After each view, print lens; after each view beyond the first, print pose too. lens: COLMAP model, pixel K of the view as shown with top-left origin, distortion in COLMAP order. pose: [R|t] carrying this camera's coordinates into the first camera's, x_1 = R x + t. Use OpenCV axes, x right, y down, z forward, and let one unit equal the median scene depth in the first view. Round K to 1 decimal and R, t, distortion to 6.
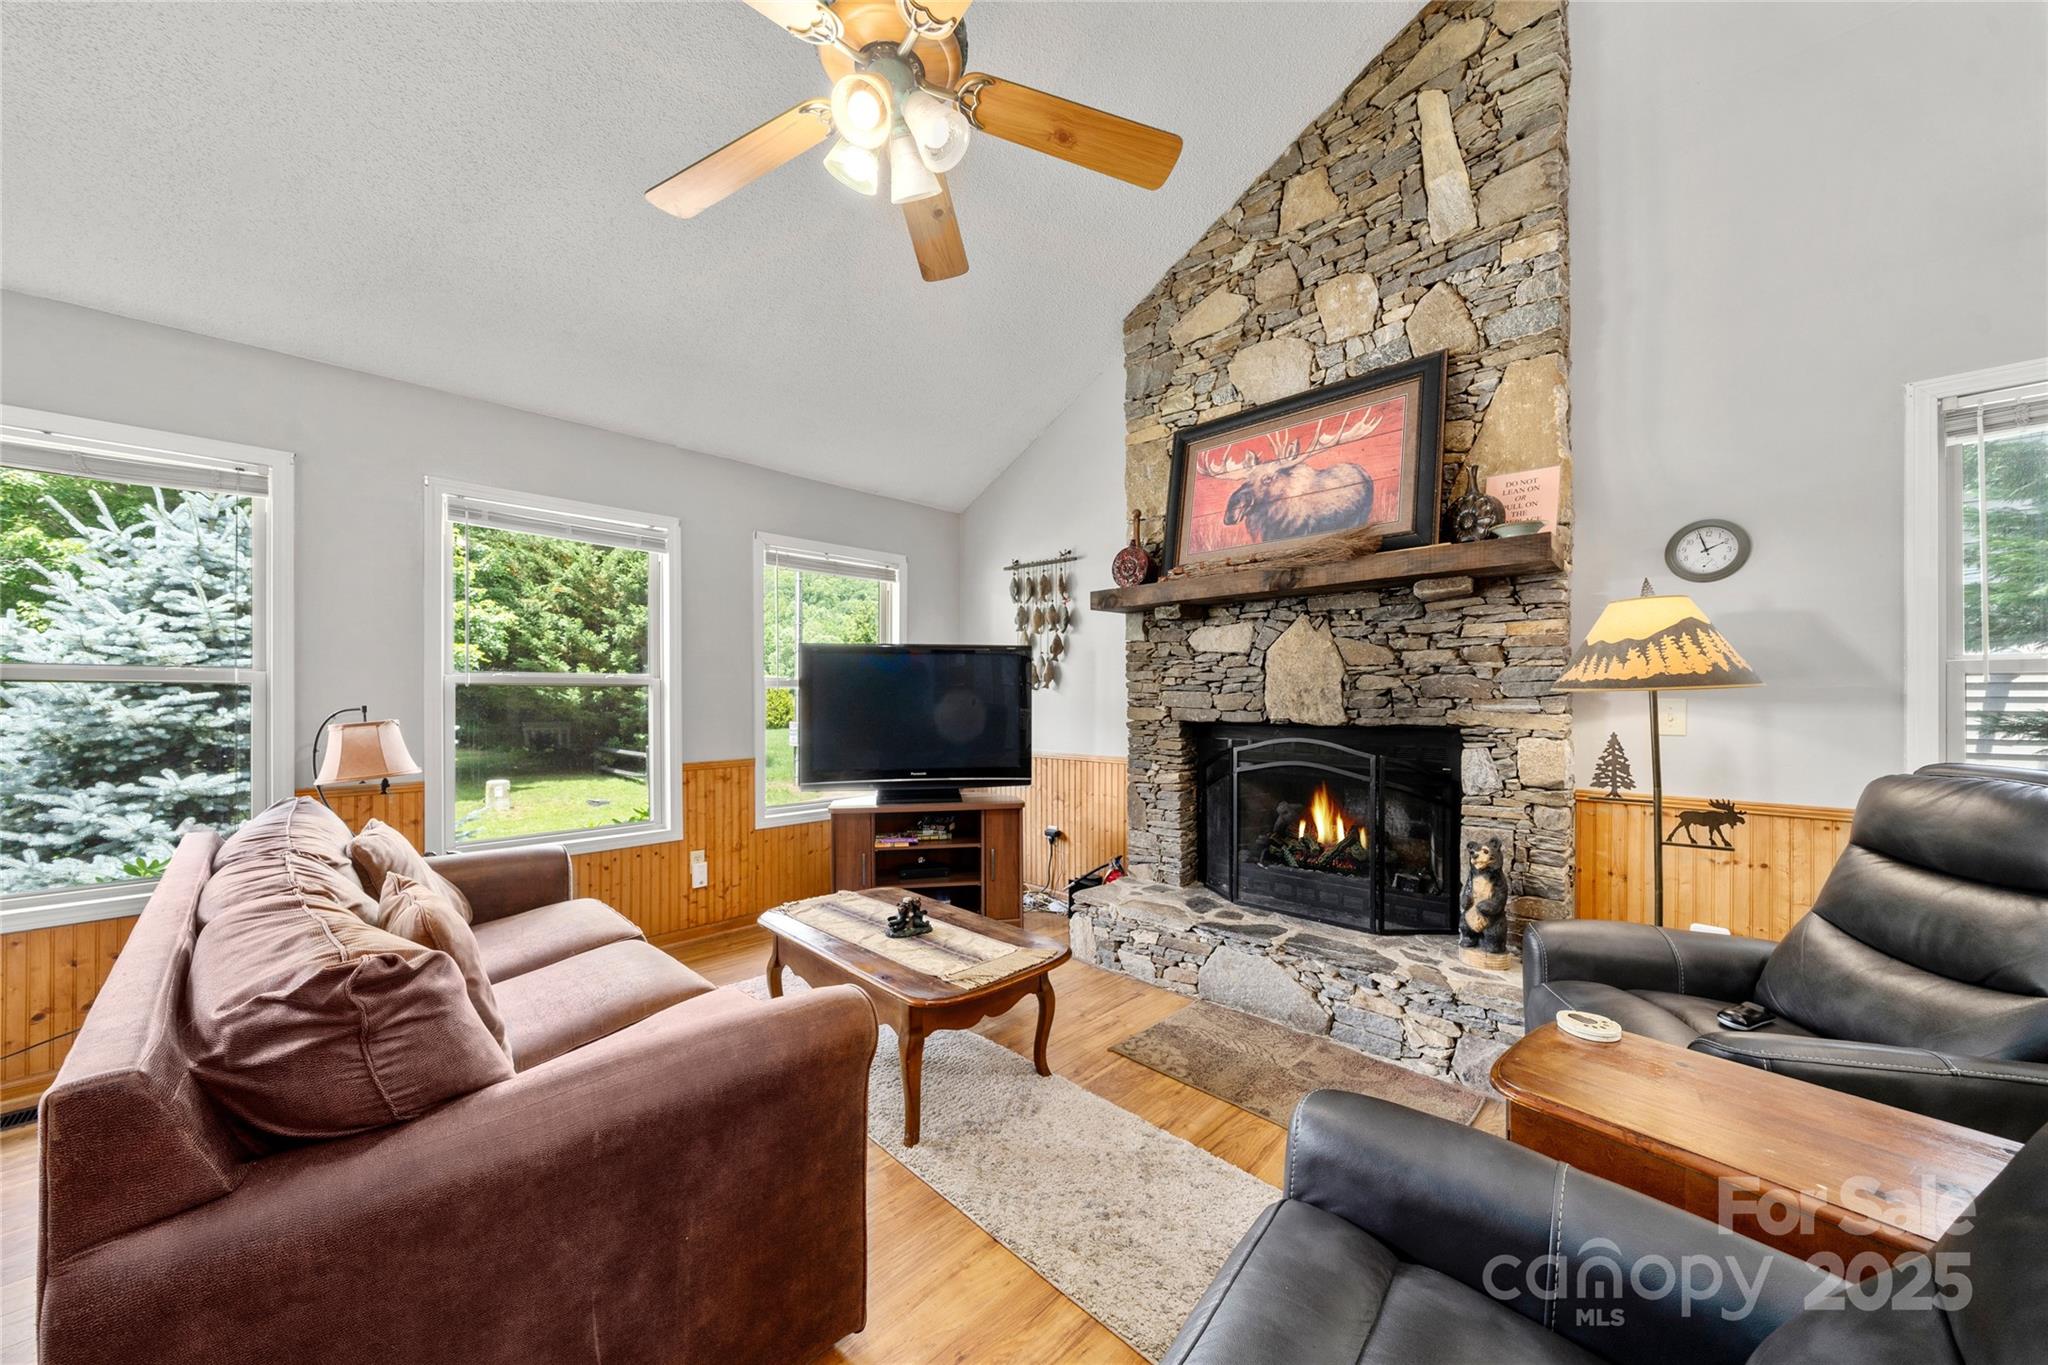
lens RADIAL K [[714.4, 0, 1024.7], [0, 714.4, 700.7], [0, 0, 1]] dist [-0.005593, -0.000391]
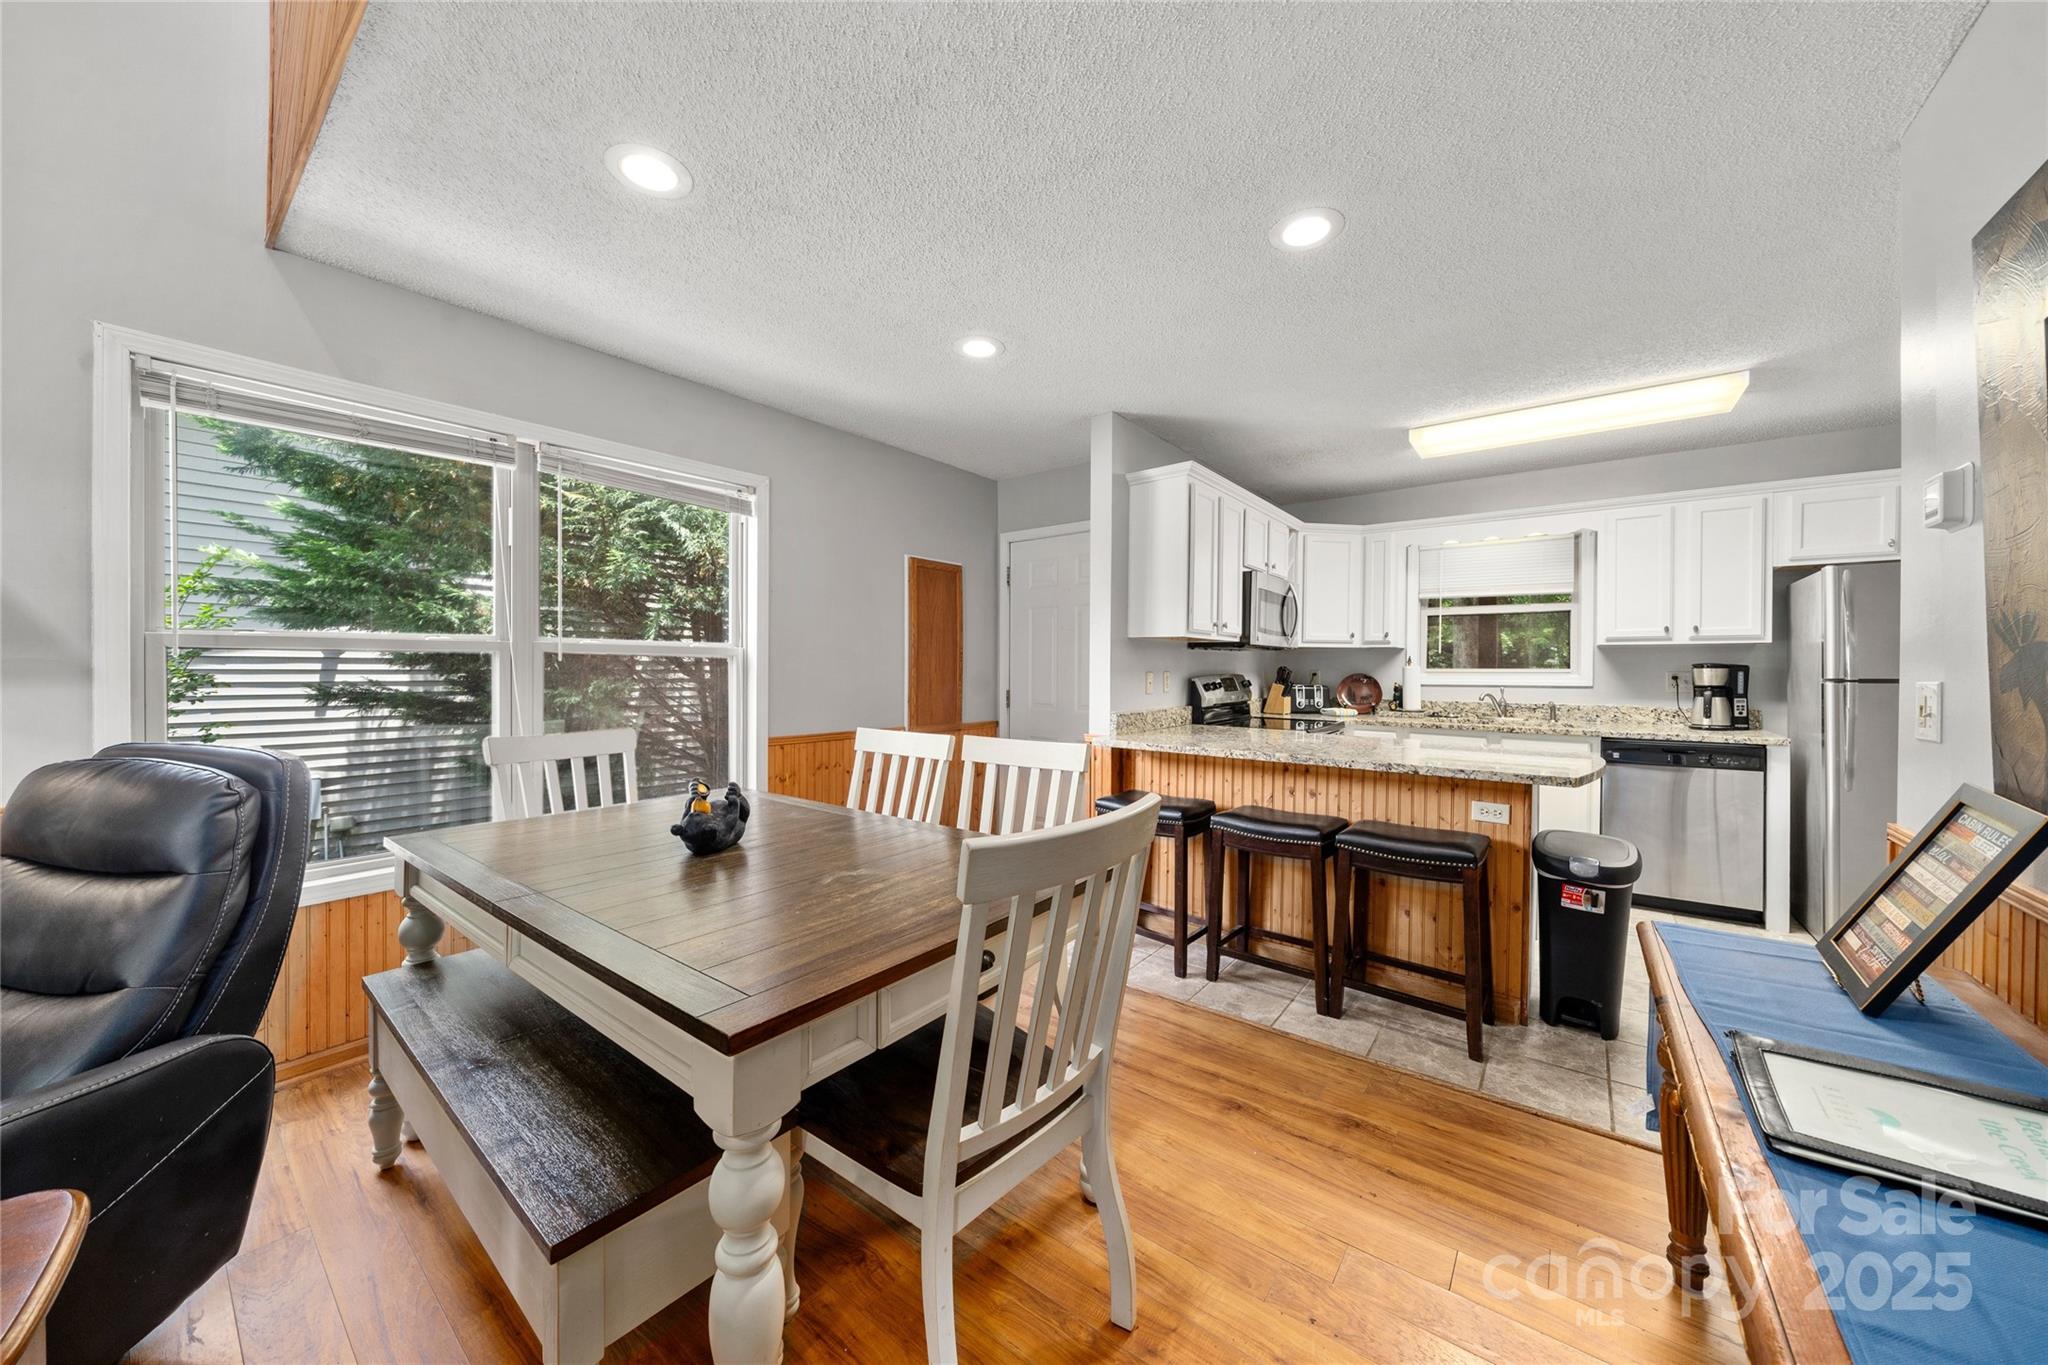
lens RADIAL K [[714.4, 0, 1024.7], [0, 714.4, 675.3], [0, 0, 1]] dist [-0.005593, -0.000391]
pose [[-0.108008, -0.005273, 0.994136, 0.148510], [0.000385, 0.999986, 0.005346, -0.002796], [-0.994150, 0.000960, -0.108004, -0.045961]]
